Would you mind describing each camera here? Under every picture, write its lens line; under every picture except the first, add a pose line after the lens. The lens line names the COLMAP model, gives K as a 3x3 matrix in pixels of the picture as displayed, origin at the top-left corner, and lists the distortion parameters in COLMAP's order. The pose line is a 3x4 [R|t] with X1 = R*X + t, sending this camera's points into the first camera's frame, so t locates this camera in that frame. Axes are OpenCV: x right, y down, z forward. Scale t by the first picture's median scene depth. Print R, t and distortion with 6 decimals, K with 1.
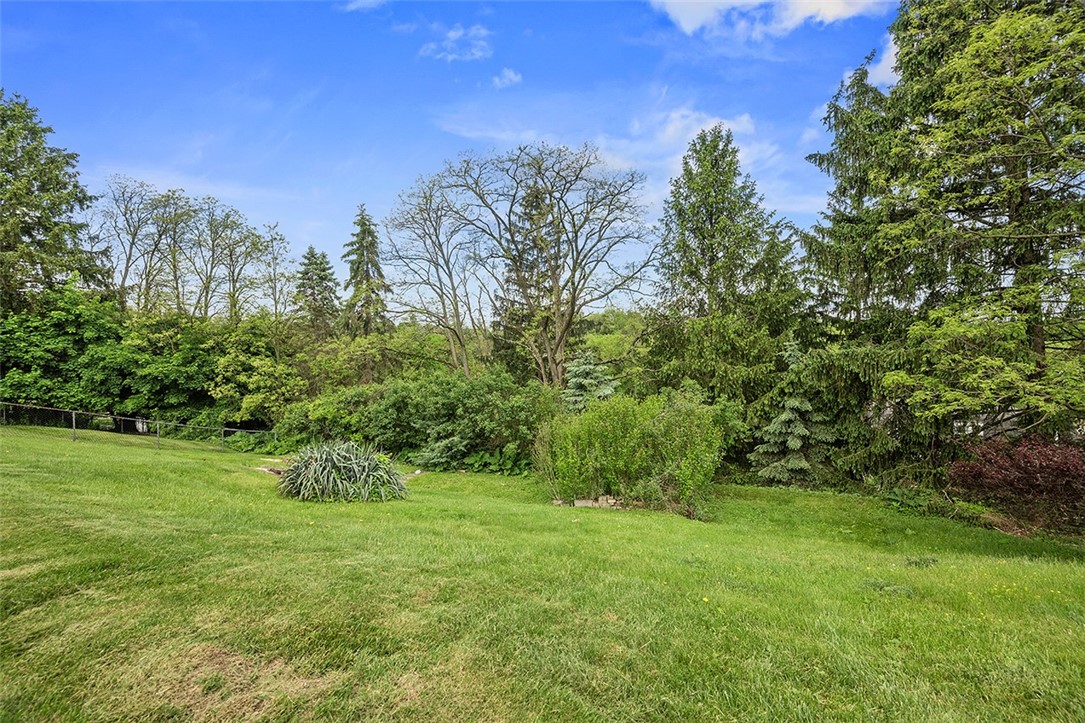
lens RADIAL K [[426.7, 0, 544.3], [0, 426.7, 363.3], [0, 0, 1]] dist [-0.000291, 0.000553]
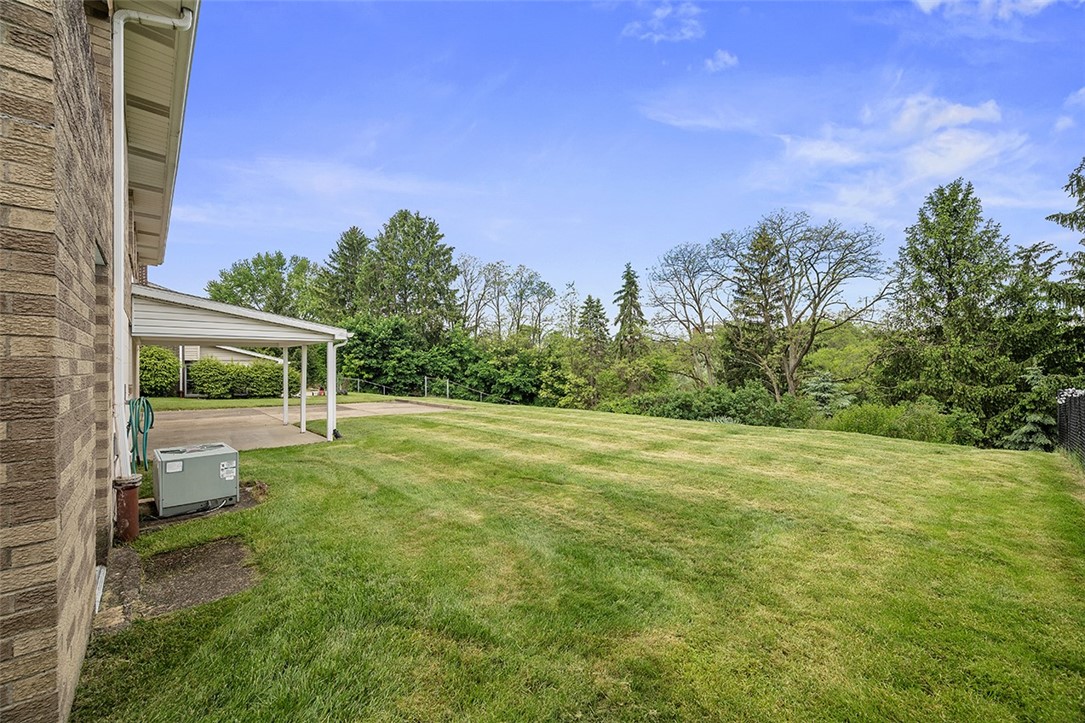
lens RADIAL K [[426.7, 0, 544.3], [0, 426.7, 363.3], [0, 0, 1]] dist [-0.000291, 0.000553]
pose [[0.919784, 0.004002, -0.392404, -0.164203], [-0.014692, 0.999598, -0.024242, -0.009249], [0.392149, 0.028062, 0.919473, -0.484682]]
